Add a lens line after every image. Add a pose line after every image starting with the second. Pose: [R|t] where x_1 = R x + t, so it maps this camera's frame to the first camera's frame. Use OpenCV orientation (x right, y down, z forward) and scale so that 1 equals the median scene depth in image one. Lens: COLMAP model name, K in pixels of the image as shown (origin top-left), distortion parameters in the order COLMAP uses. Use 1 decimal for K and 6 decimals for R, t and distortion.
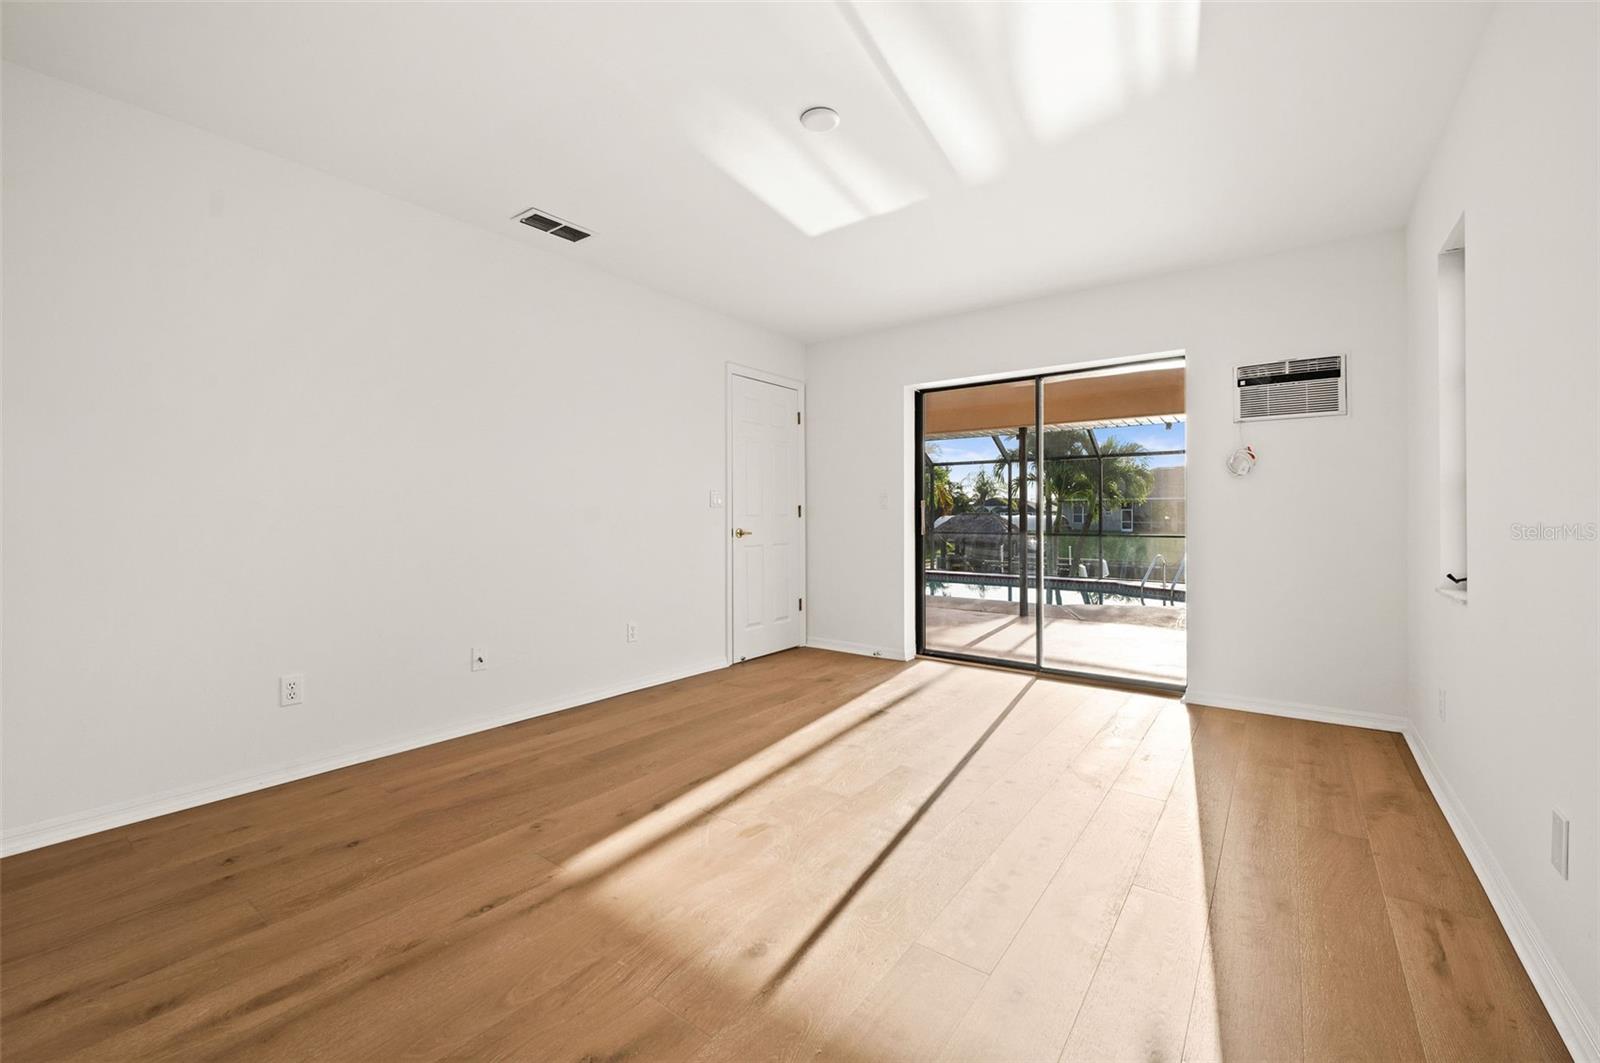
lens RADIAL K [[640.9, 0, 809.0], [0, 640.9, 525.8], [0, 0, 1]] dist [-0.001856, -0.000093]
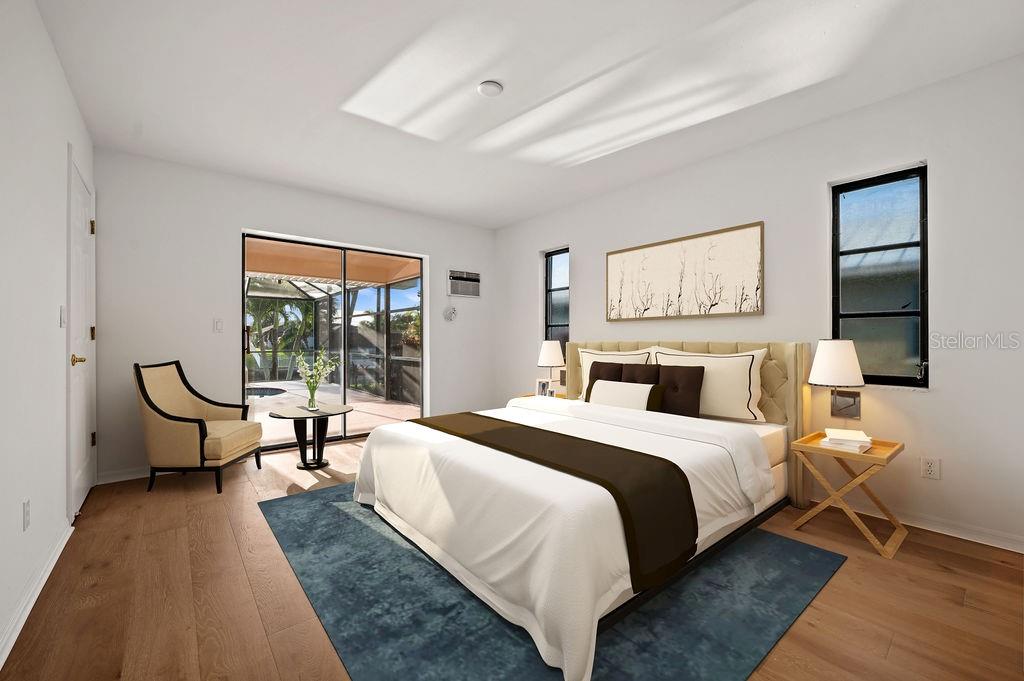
lens RADIAL K [[410.2, 0, 517.8], [0, 410.2, 336.9], [0, 0, 1]] dist [-0.001856, -0.000093]
pose [[0.257333, 0.010276, 0.966268, -0.595194], [0.016243, 0.999756, -0.014958, -0.001133], [-0.966186, 0.019545, 0.257104, 0.437194]]
